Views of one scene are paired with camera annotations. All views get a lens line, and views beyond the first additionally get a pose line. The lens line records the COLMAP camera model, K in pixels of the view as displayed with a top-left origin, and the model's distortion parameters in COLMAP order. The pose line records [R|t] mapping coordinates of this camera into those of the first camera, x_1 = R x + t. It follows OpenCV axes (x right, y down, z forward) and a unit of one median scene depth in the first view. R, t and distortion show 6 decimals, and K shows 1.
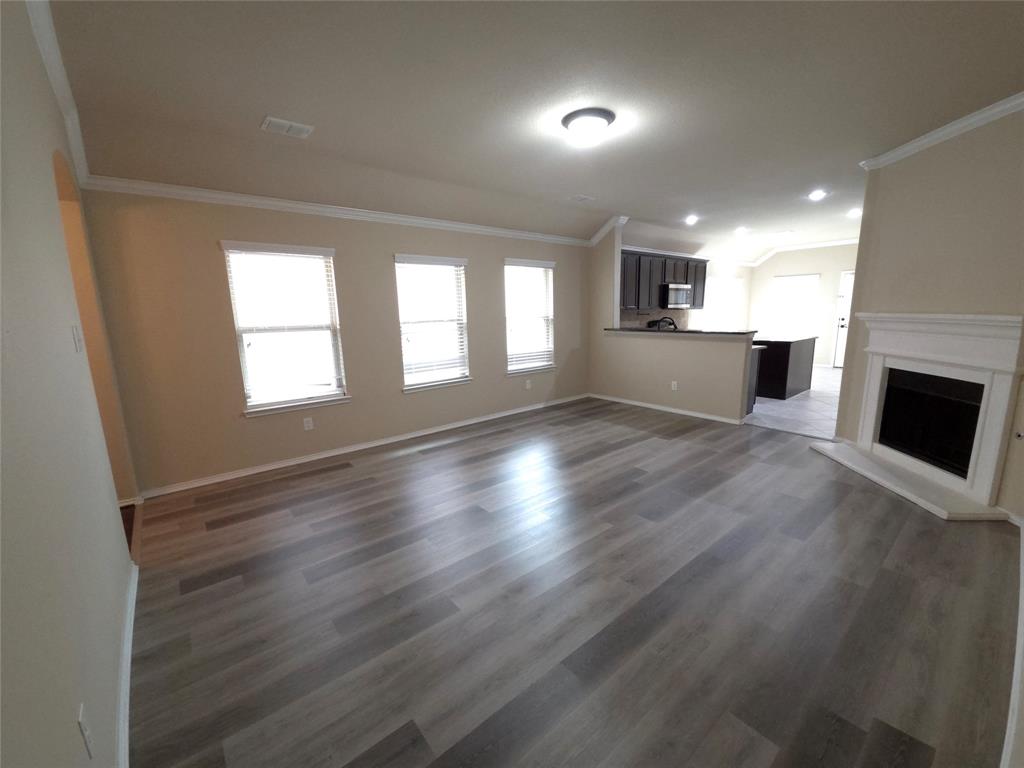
lens RADIAL K [[417.8, 0, 516.4], [0, 417.8, 385.8], [0, 0, 1]] dist [-0.000640, -0.000756]
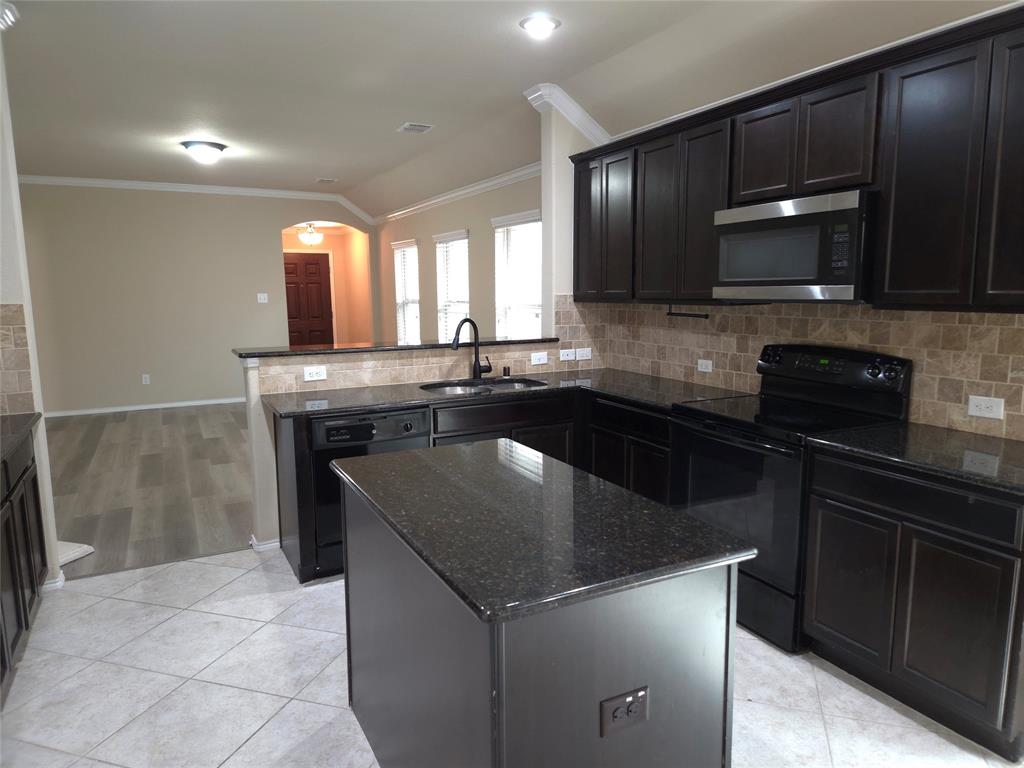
lens RADIAL K [[687.1, 0, 516.6], [0, 687.1, 381.6], [0, 0, 1]] dist [0.060841, -0.054898]
pose [[-0.220855, 0.154771, -0.962948, 1.267465], [-0.162281, 0.967734, 0.192760, -0.302909], [0.961711, 0.198840, -0.188613, 1.473018]]
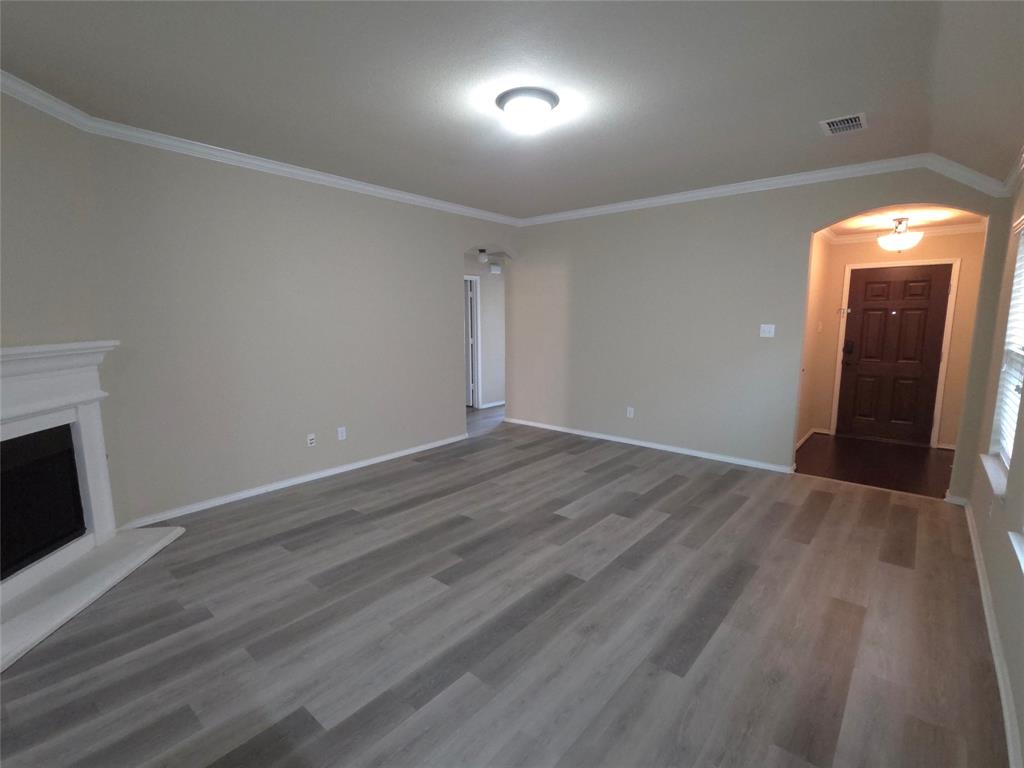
lens RADIAL K [[486.0, 0, 514.9], [0, 486.0, 387.1], [0, 0, 1]] dist [0.001386, 0.000188]
pose [[-0.984349, 0.047433, -0.169727, 0.232179], [-0.009943, 0.946615, 0.322212, -0.246531], [0.175950, 0.318857, -0.931328, 1.251272]]
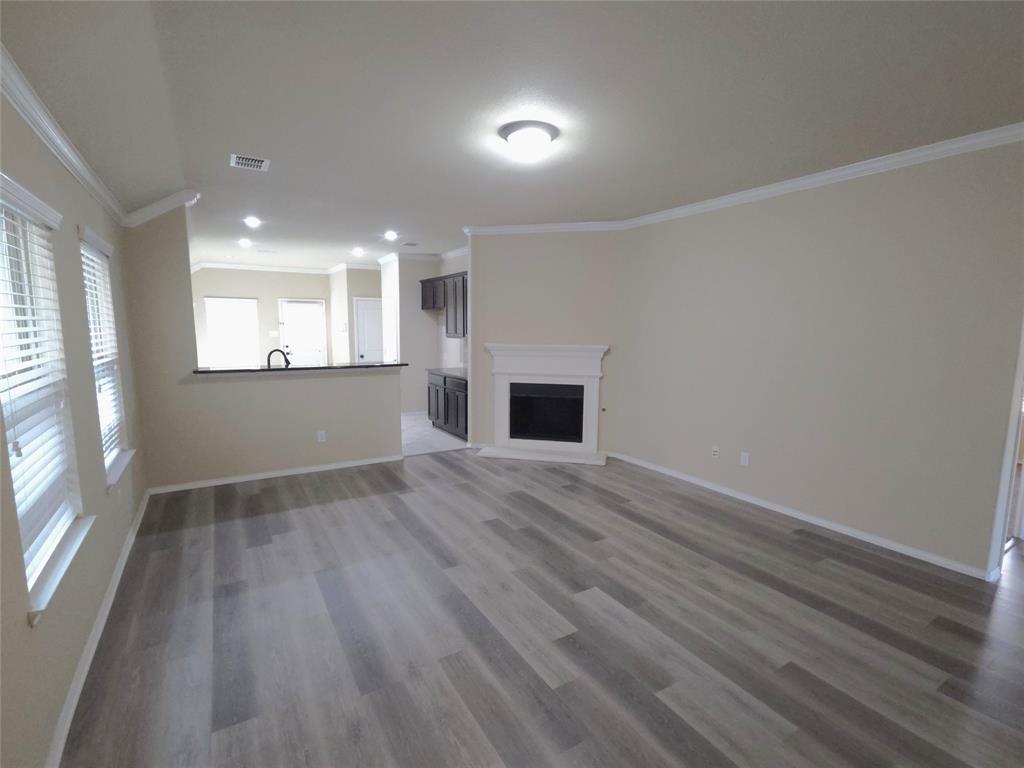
lens RADIAL K [[486.0, 0, 518.1], [0, 486.0, 381.1], [0, 0, 1]] dist [0.001386, 0.000188]
pose [[0.142340, -0.088790, 0.985827, -0.538205], [0.166204, 0.983971, 0.064625, -0.116470], [-0.975764, 0.154650, 0.154815, 0.566765]]
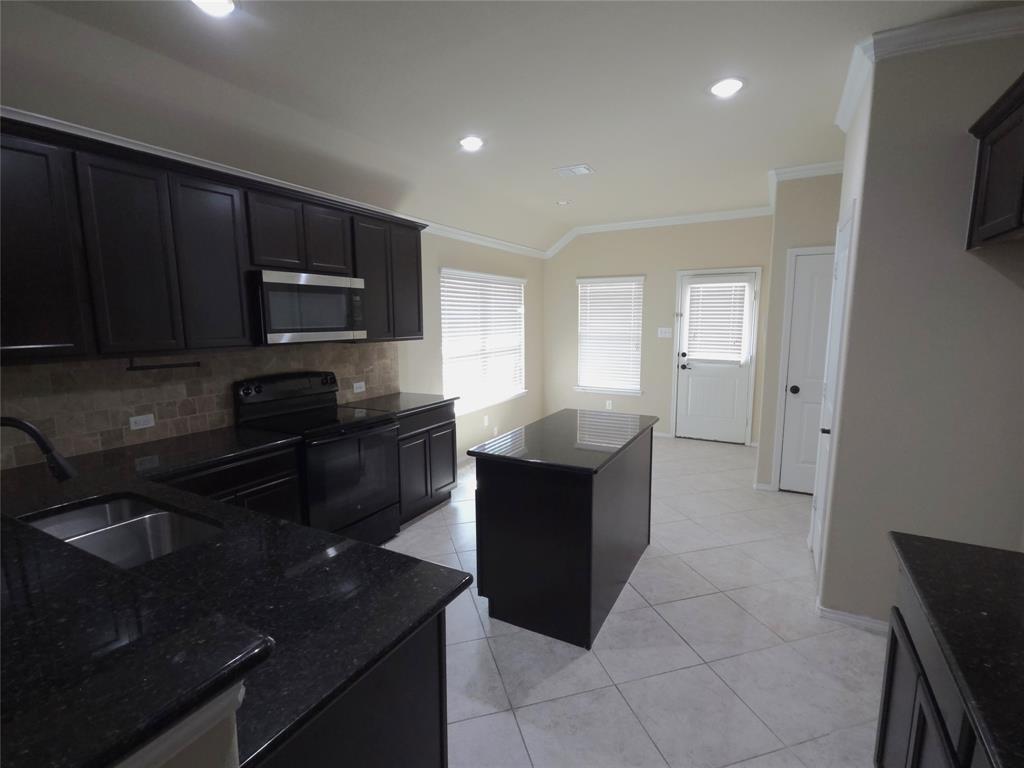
lens RADIAL K [[486.0, 0, 518.2], [0, 486.0, 388.3], [0, 0, 1]] dist [0.001386, 0.000188]
pose [[0.928567, -0.038628, 0.369149, 0.610775], [0.054184, 0.998022, -0.031864, -0.196407], [-0.367188, 0.049590, 0.928824, 0.880486]]
